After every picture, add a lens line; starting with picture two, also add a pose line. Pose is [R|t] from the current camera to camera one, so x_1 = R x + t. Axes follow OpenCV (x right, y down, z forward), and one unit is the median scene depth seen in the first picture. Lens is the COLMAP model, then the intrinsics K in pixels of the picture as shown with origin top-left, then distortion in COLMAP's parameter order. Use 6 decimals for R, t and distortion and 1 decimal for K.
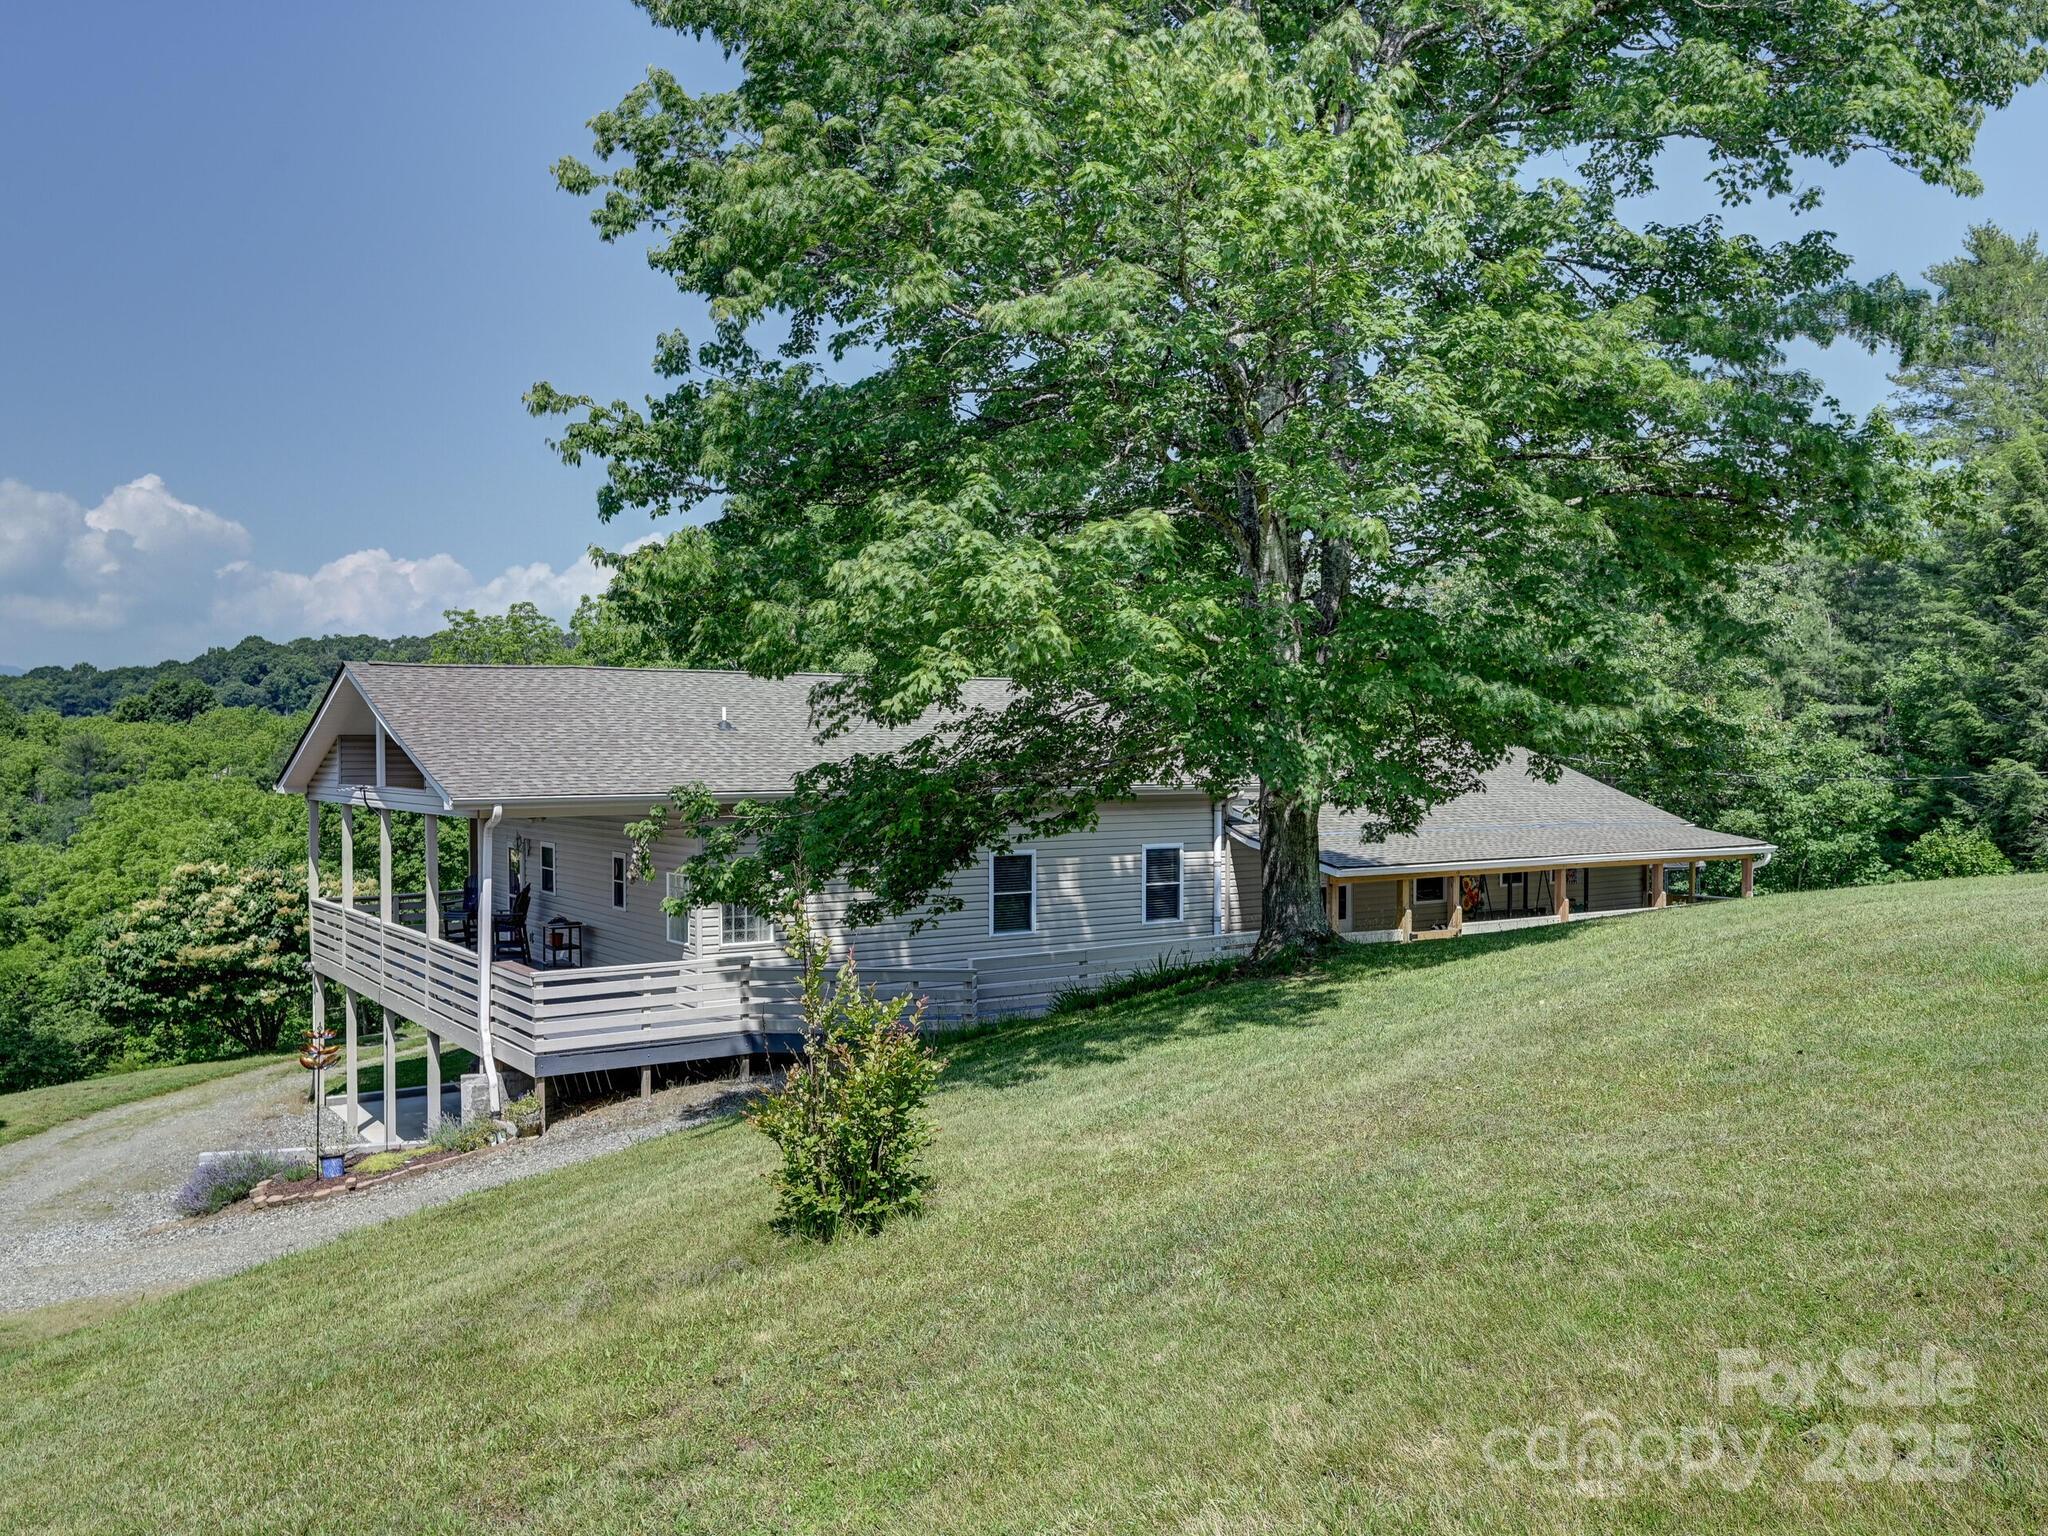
lens RADIAL K [[1645.7, 0, 1019.6], [0, 1645.7, 767.5], [0, 0, 1]] dist [0.017134, 0.004786]
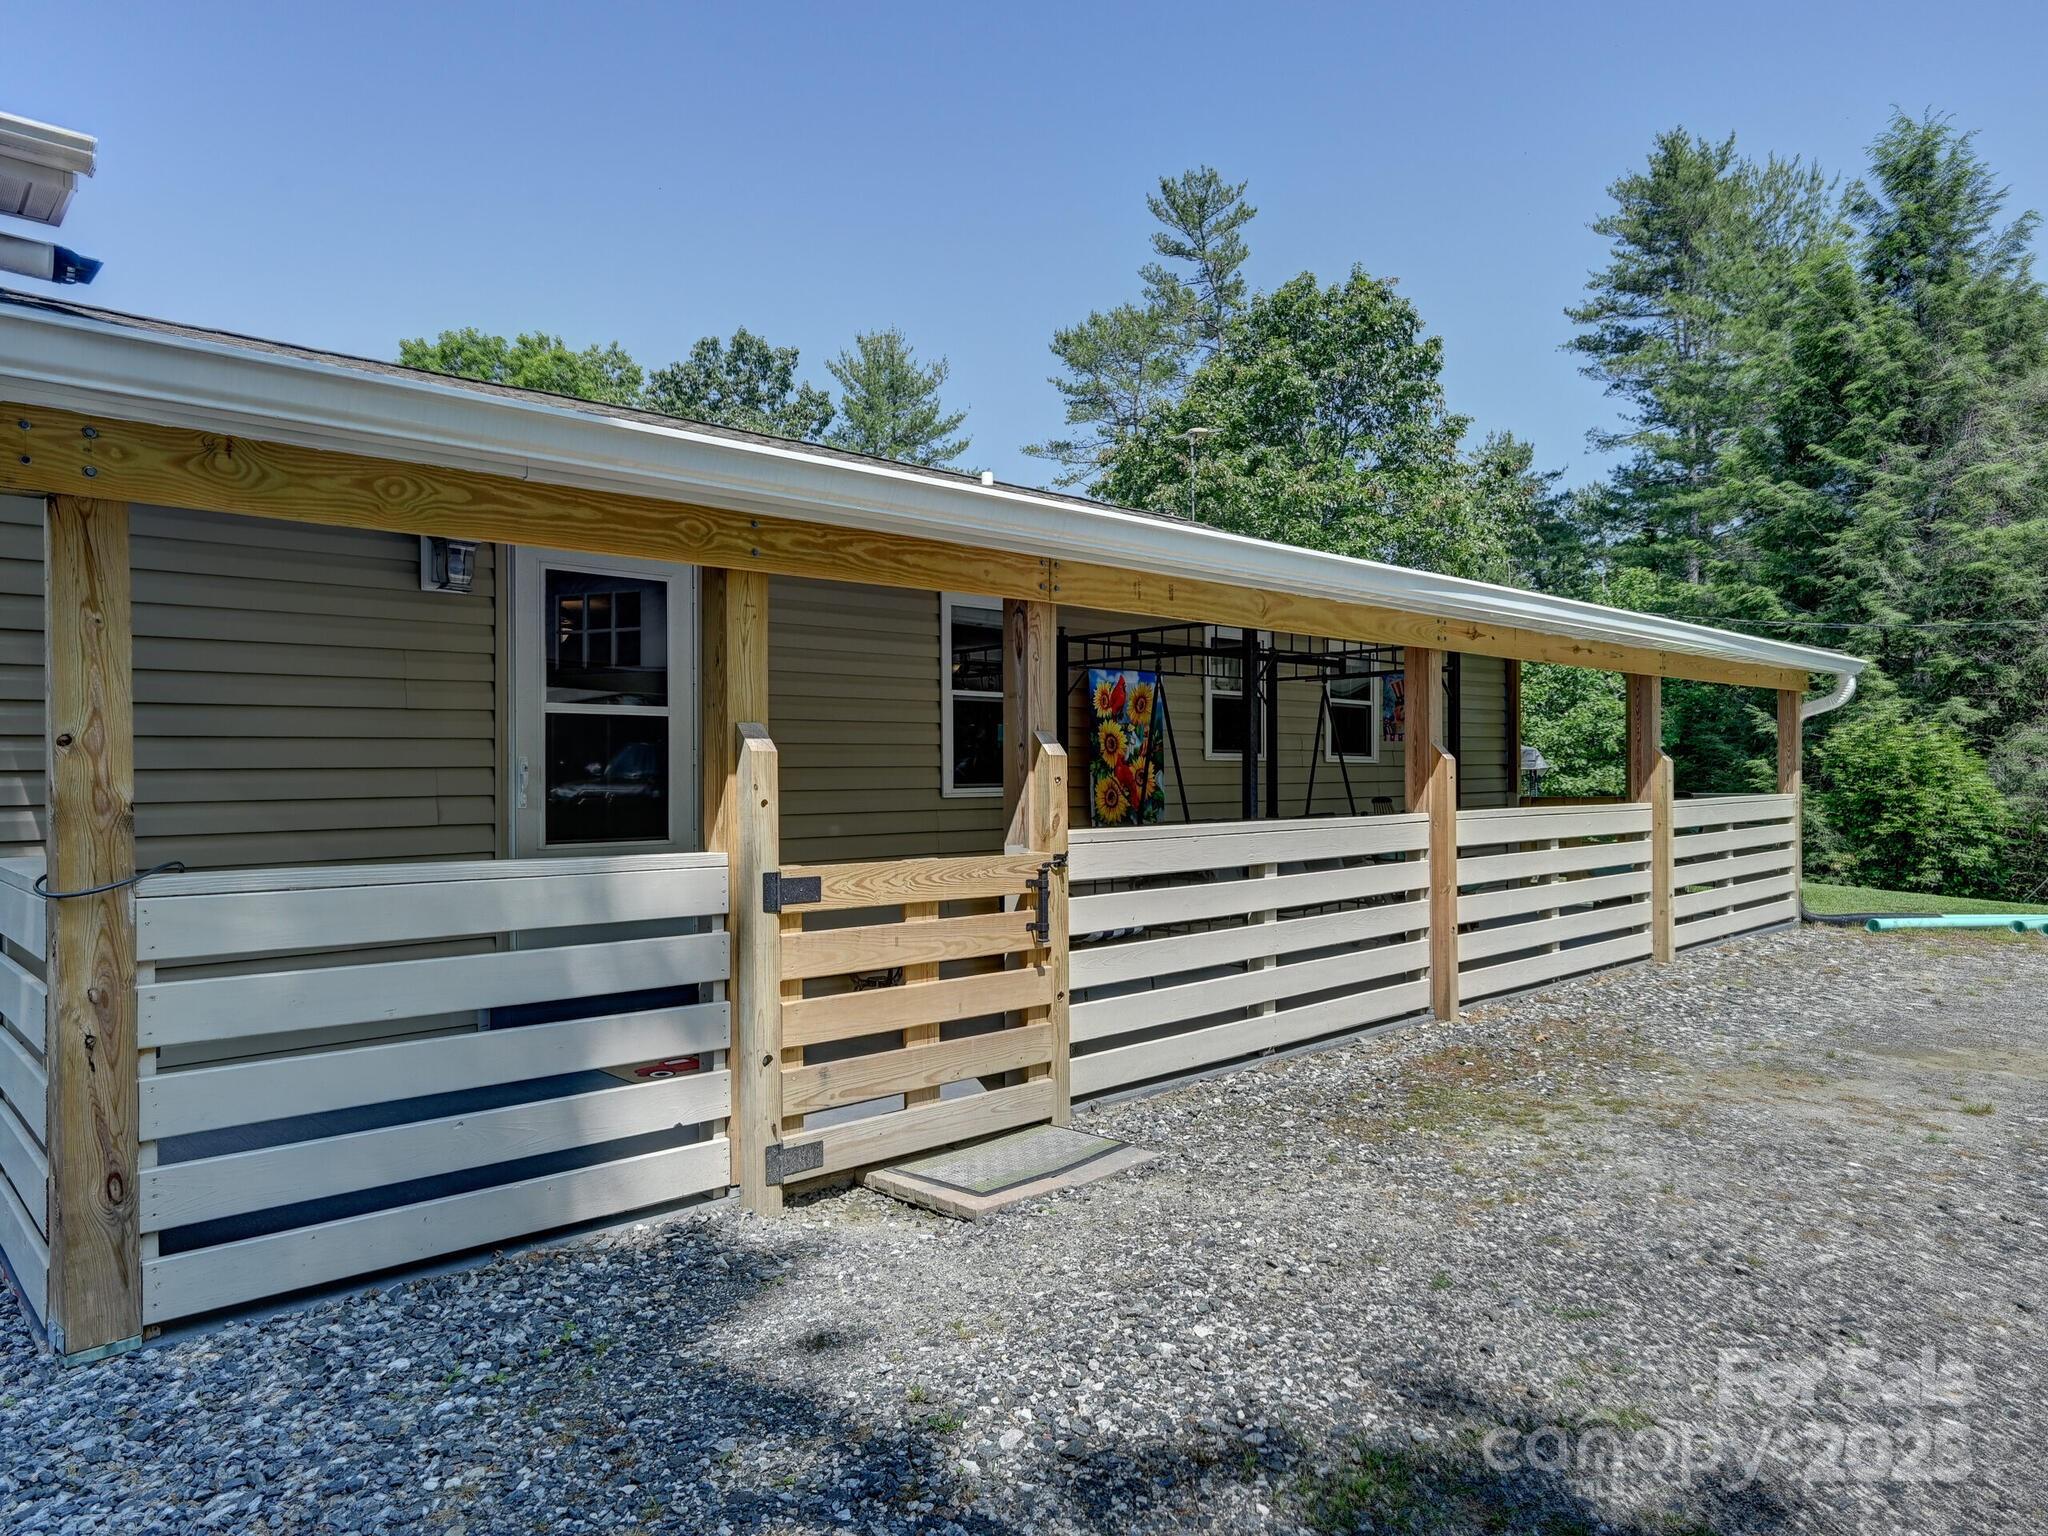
lens RADIAL K [[1309.0, 0, 1015.5], [0, 1309.0, 762.8], [0, 0, 1]] dist [-0.002155, -0.000387]
pose [[0.986328, -0.003245, 0.164764, 0.184600], [0.005550, 0.999893, -0.013535, 0.070371], [-0.164702, 0.014264, 0.986240, 0.669076]]
